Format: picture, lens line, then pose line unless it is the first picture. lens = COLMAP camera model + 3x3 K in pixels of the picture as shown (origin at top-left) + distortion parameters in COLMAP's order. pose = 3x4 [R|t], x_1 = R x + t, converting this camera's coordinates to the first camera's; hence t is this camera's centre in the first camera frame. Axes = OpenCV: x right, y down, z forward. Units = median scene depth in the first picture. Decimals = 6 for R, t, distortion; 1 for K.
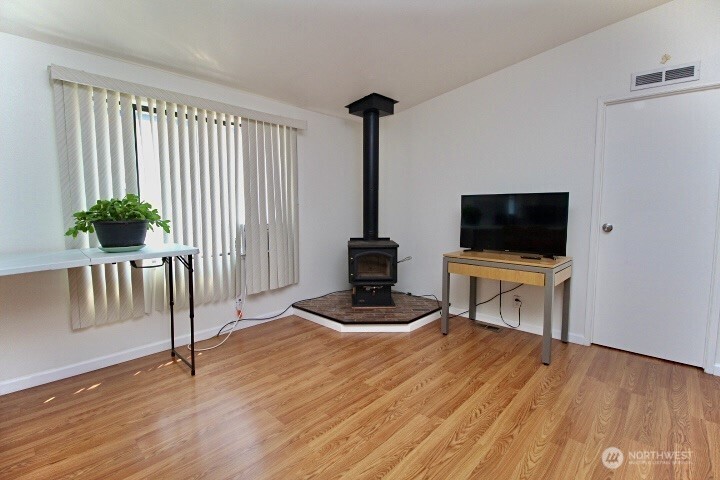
lens RADIAL K [[331.0, 0, 353.7], [0, 331.0, 237.8], [0, 0, 1]] dist [-0.022584, -0.001343]
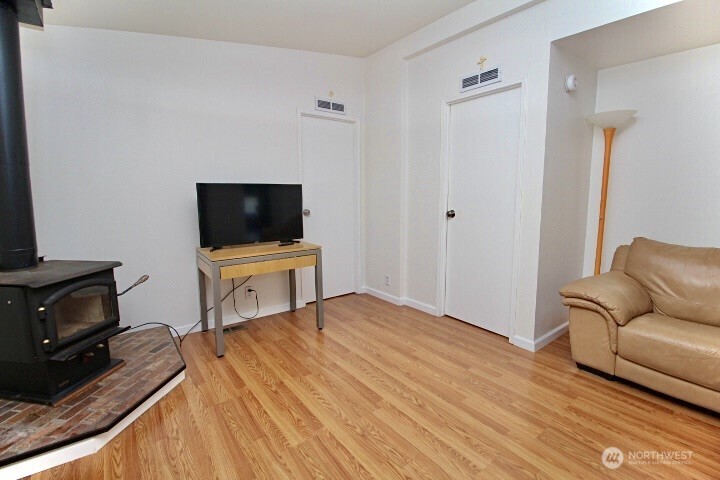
lens RADIAL K [[331.0, 0, 355.4], [0, 331.0, 237.6], [0, 0, 1]] dist [-0.022584, -0.001343]
pose [[0.156758, -0.133245, 0.978608, -0.521036], [0.094037, 0.988369, 0.119511, -0.074316], [-0.983150, 0.073292, 0.167465, 0.635224]]
